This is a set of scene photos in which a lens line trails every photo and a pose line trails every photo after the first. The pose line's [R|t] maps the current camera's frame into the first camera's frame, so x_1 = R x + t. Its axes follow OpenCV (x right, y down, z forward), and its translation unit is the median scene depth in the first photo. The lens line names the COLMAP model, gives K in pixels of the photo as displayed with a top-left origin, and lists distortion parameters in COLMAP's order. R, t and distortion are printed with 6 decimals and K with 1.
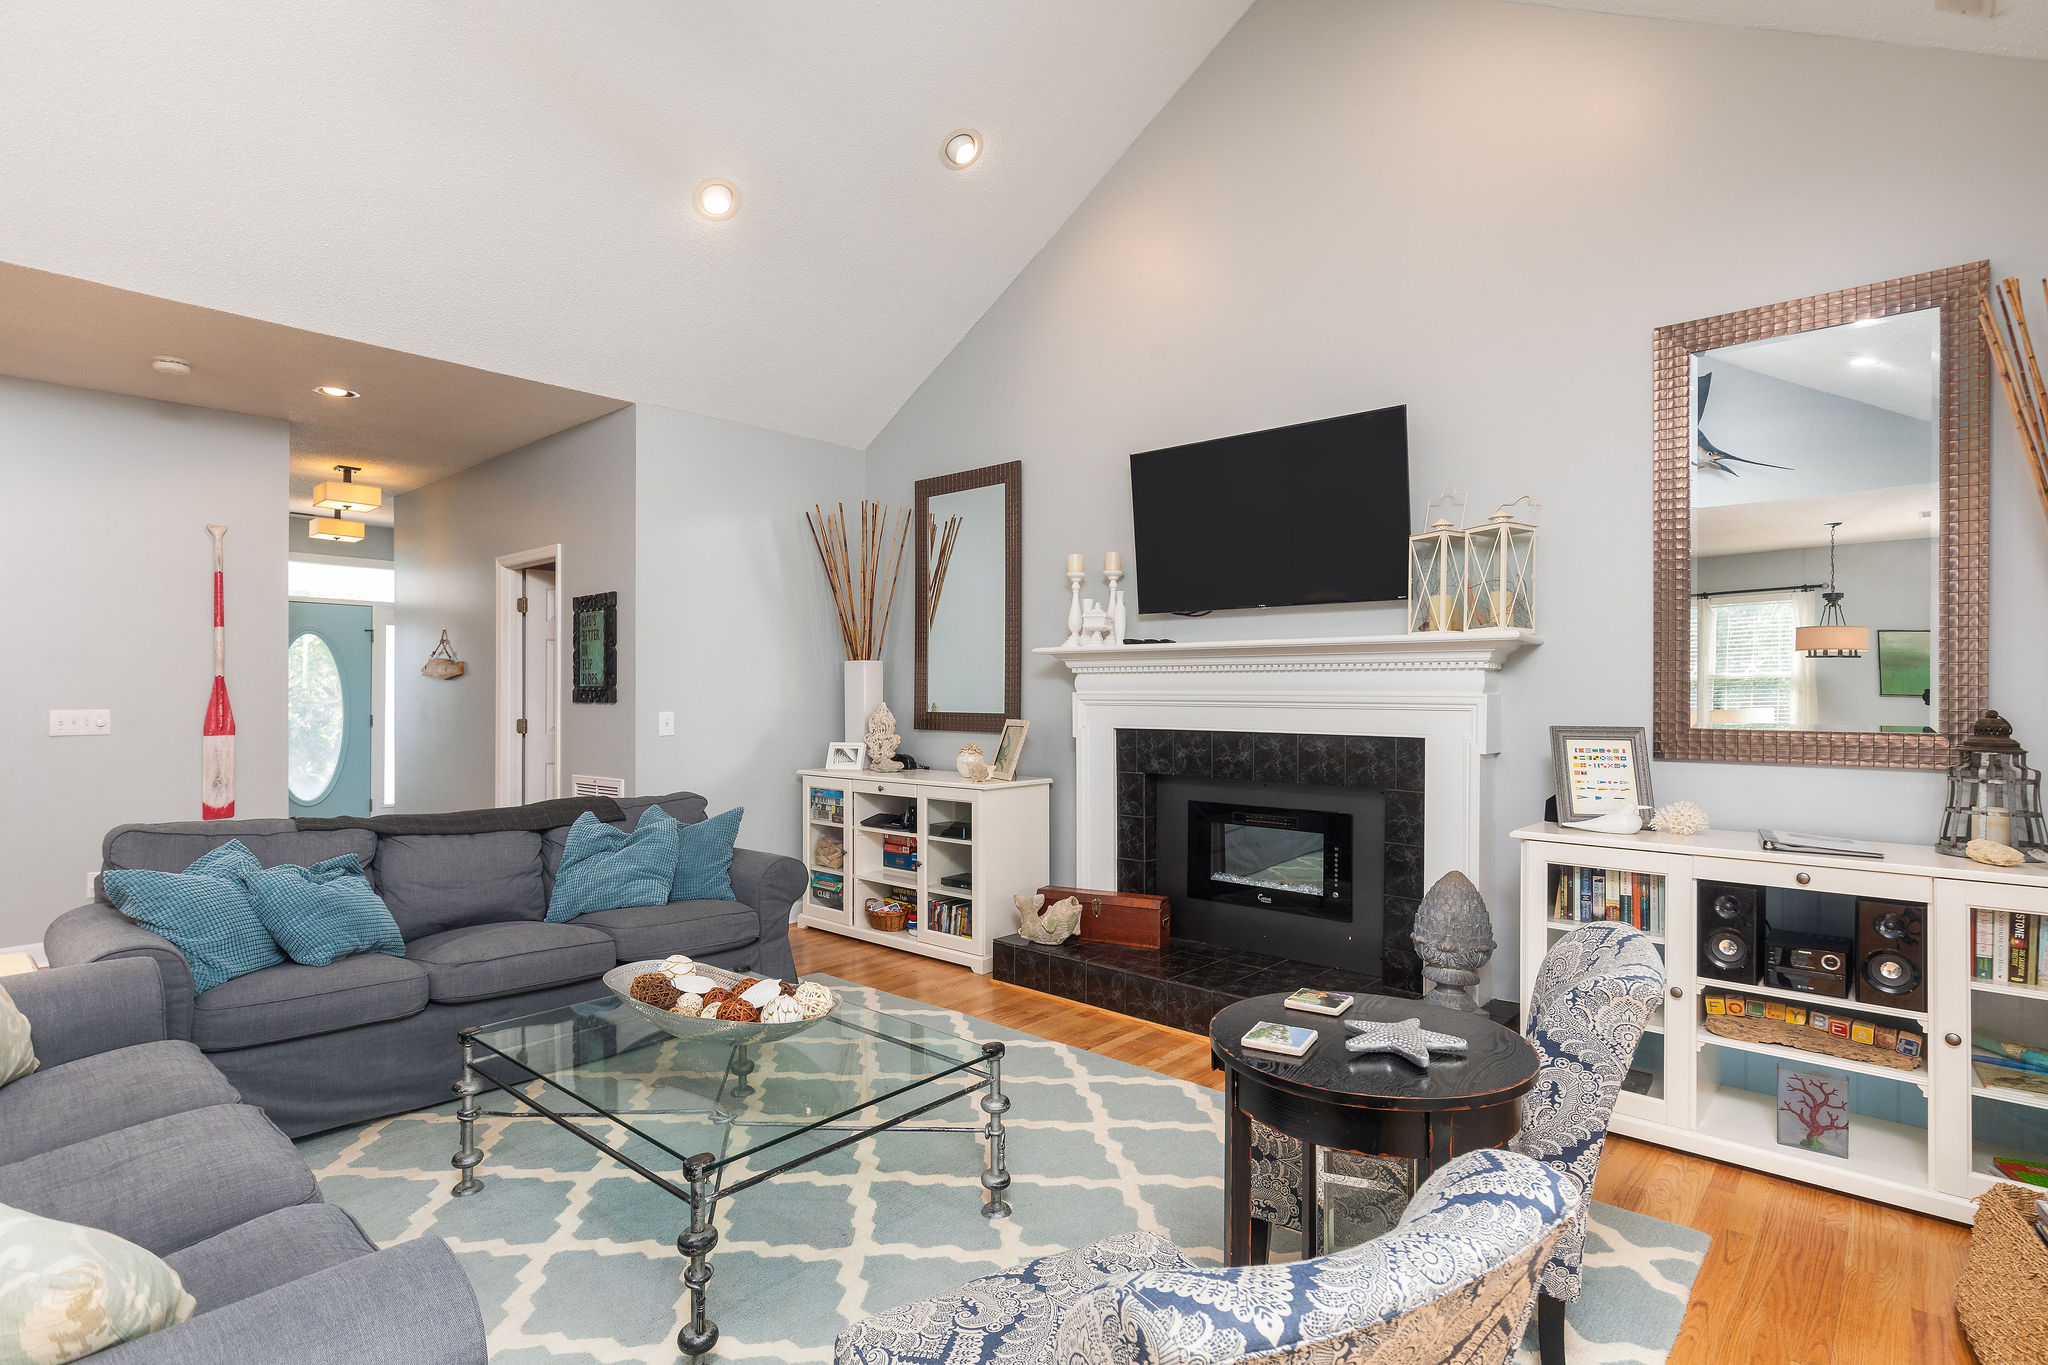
lens RADIAL K [[998.2, 0, 1024.6], [0, 998.2, 698.9], [0, 0, 1]] dist [-0.009375, 0.001847]
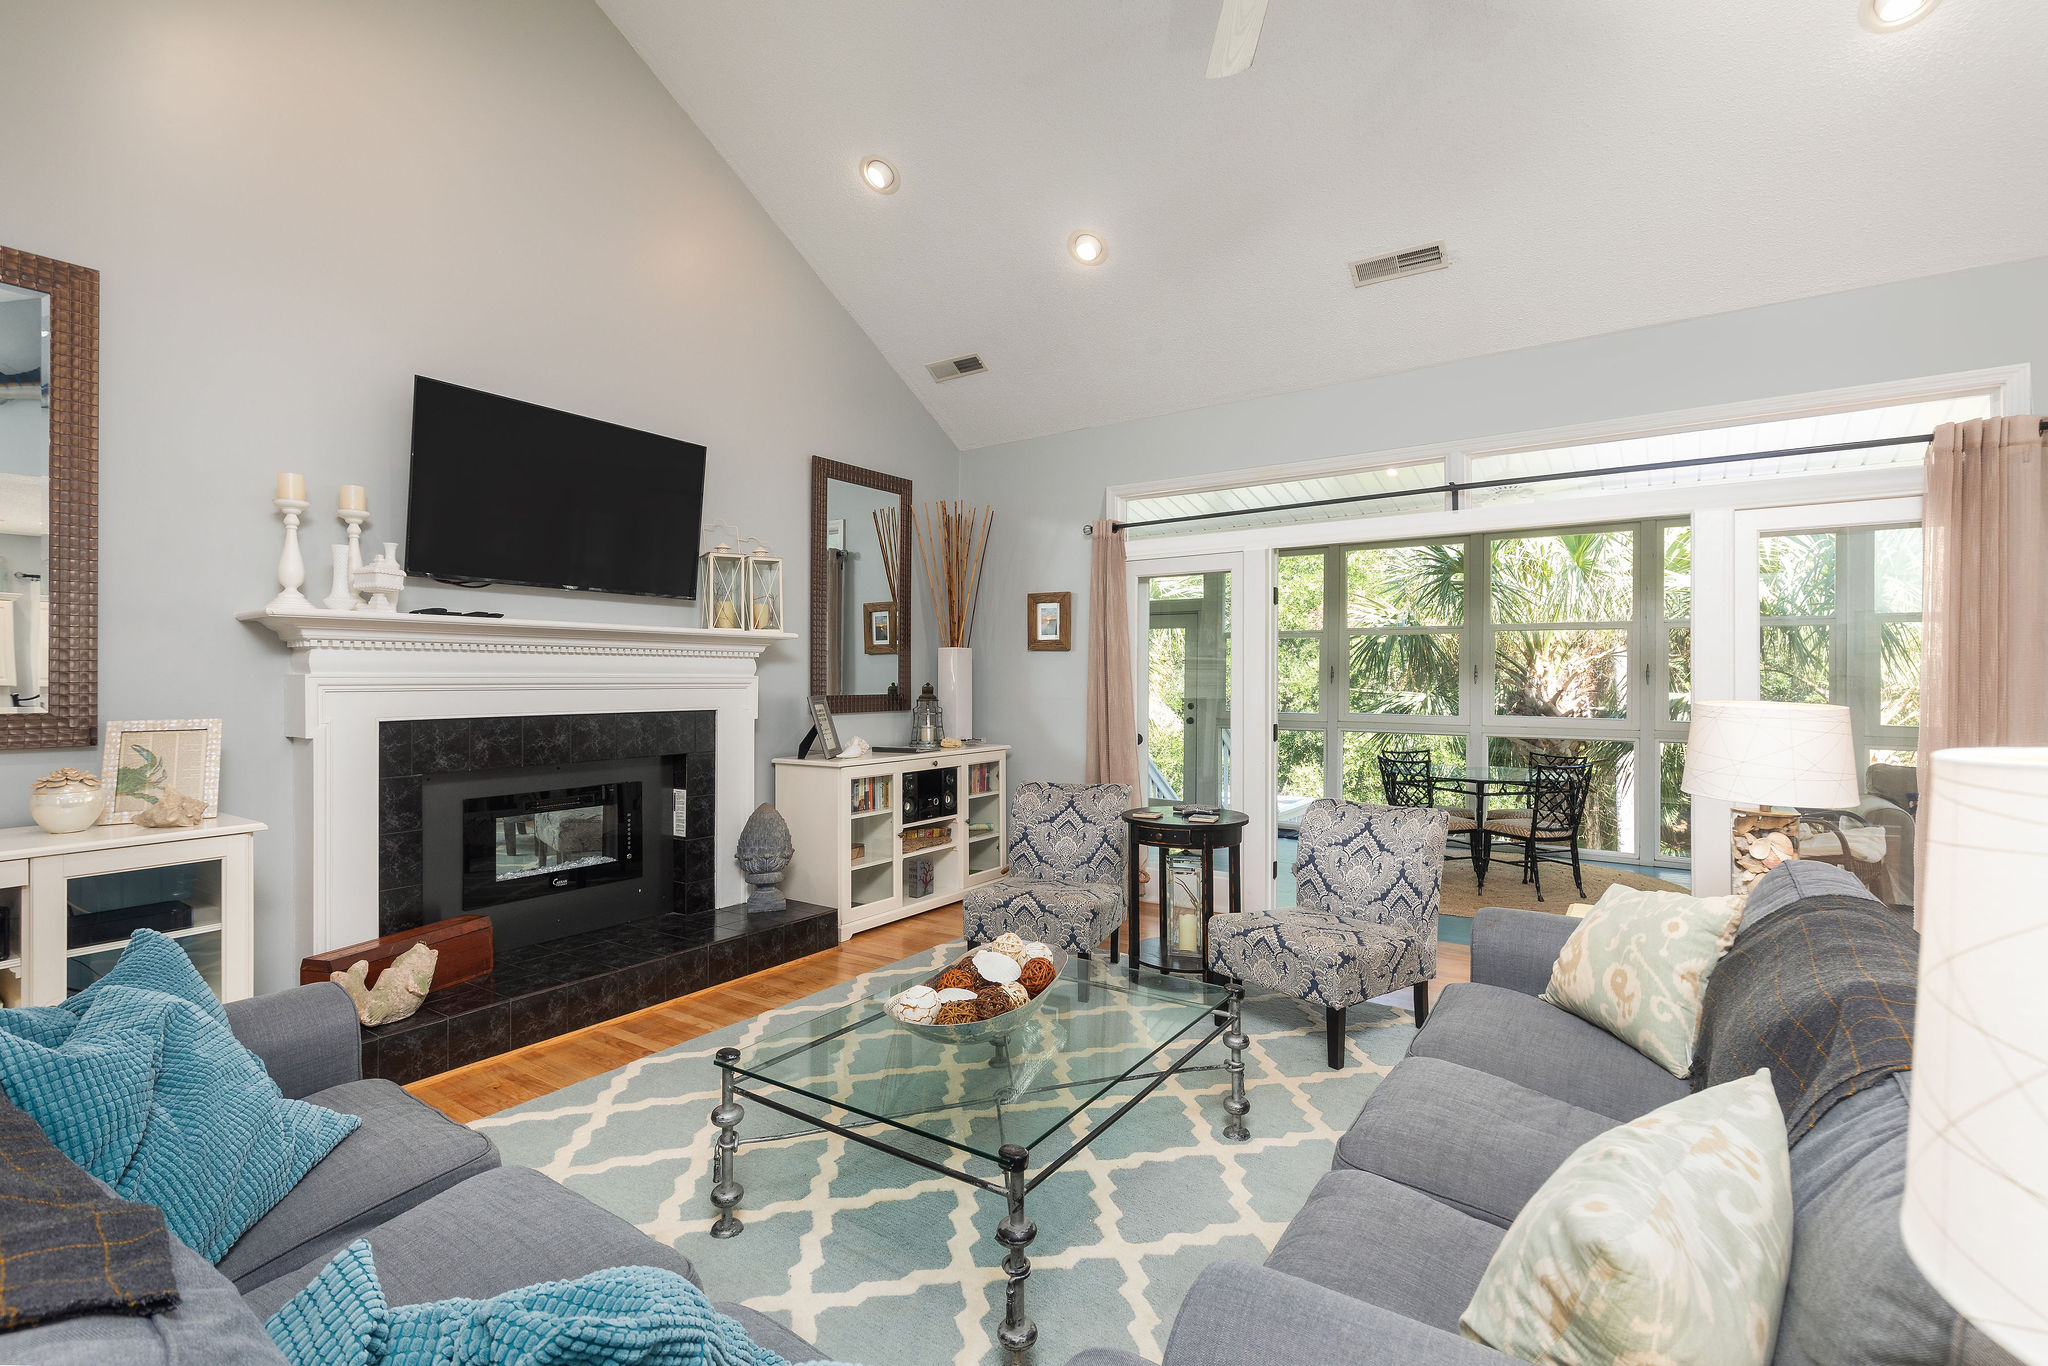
lens RADIAL K [[955.0, 0, 1017.8], [0, 955.0, 680.4], [0, 0, 1]] dist [0.012043, -0.003483]
pose [[-0.130522, -0.007843, 0.991414, -0.801674], [0.004485, 0.999954, 0.008501, -0.006939], [-0.991435, 0.005556, -0.130480, 0.705175]]
